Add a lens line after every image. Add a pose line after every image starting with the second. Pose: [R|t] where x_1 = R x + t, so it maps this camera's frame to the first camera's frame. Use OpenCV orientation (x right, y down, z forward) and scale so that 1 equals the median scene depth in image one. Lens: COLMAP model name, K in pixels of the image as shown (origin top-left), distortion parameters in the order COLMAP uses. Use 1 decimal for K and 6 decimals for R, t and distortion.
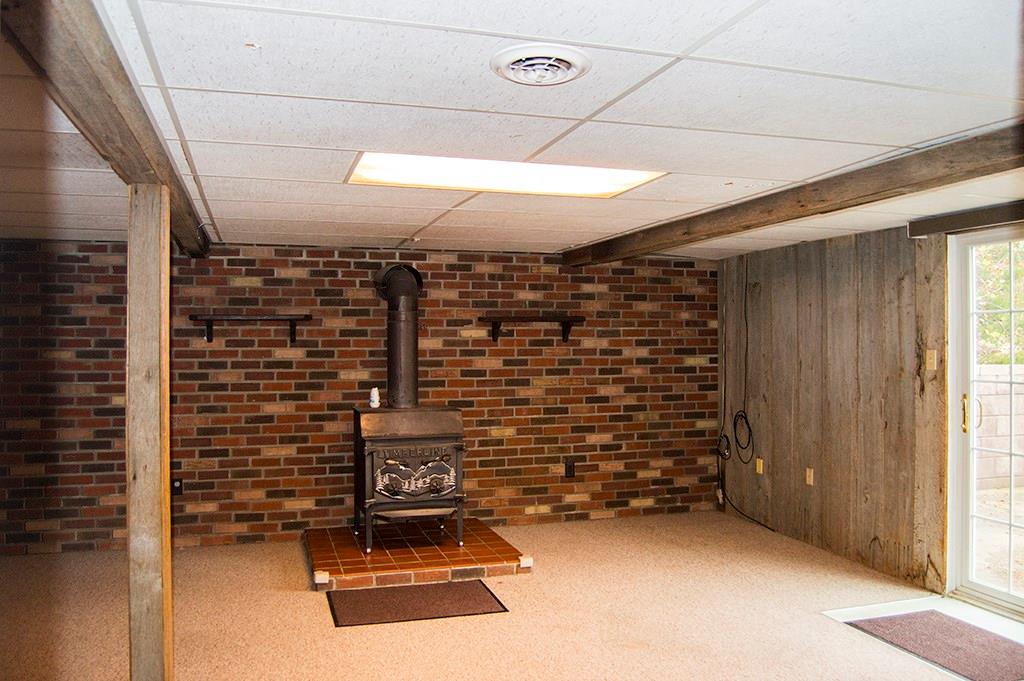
lens RADIAL K [[826.0, 0, 512.3], [0, 826.0, 355.8], [0, 0, 1]] dist [-0.074715, 0.021657]
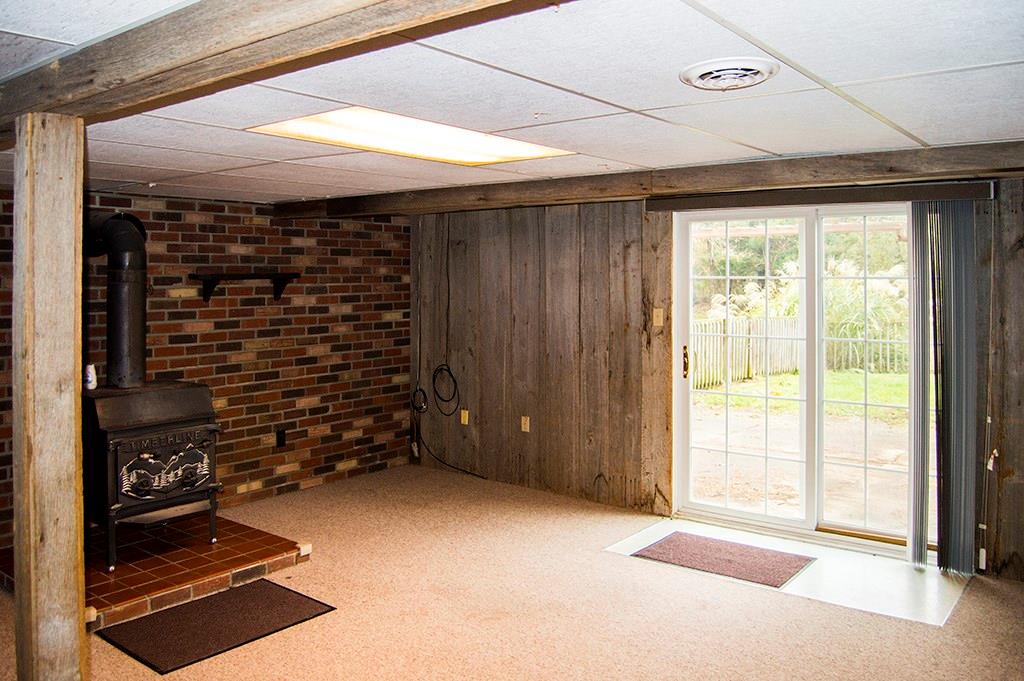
lens RADIAL K [[833.5, 0, 510.9], [0, 833.5, 285.7], [0, 0, 1]] dist [-0.062313, 0.017276]
pose [[0.829992, -0.005253, 0.557750, -0.246170], [0.009291, 0.999947, -0.004408, -0.027975], [-0.557697, 0.008841, 0.829997, 0.092922]]
